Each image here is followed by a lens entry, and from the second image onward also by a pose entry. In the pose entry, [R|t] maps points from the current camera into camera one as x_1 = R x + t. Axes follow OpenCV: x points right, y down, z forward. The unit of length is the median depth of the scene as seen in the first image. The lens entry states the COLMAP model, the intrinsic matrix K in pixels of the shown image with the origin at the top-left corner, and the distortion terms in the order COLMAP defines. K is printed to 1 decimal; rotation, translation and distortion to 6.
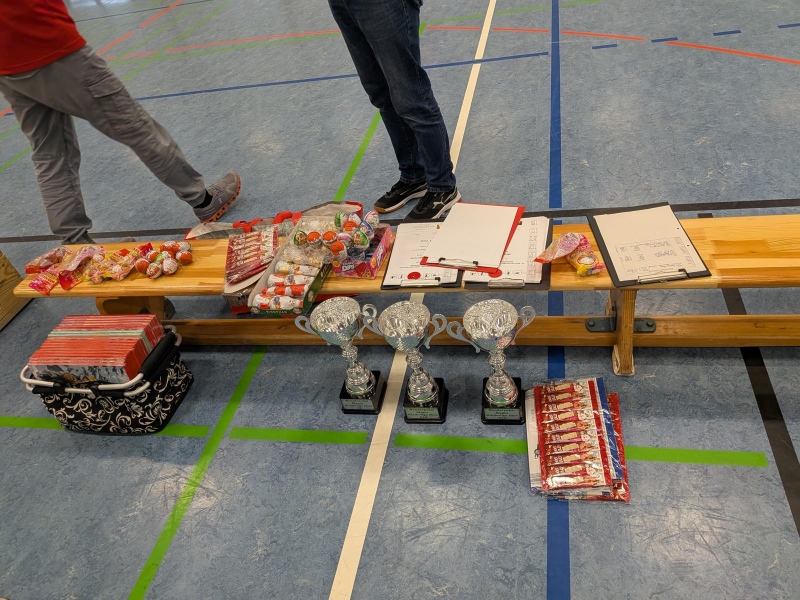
lens RADIAL K [[568.7, 0, 400.6], [0, 568.7, 301.8], [0, 0, 1]] dist [0.003624, 0.000711]
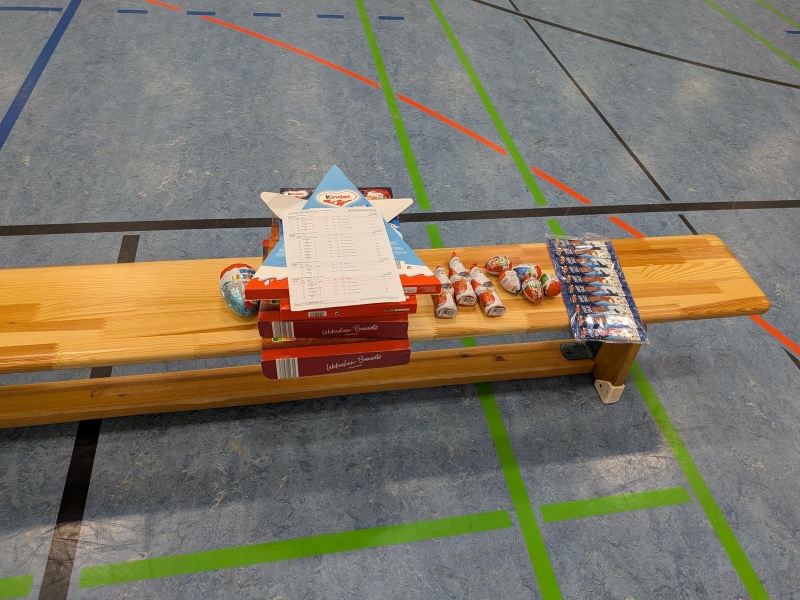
lens RADIAL K [[568.7, 0, 398.8], [0, 568.7, 298.4], [0, 0, 1]] dist [0.003624, 0.000711]
pose [[0.919823, -0.058258, 0.387985, 0.396764], [0.030600, 0.996554, 0.077090, -0.080571], [-0.391139, -0.059037, 0.918436, 0.041920]]
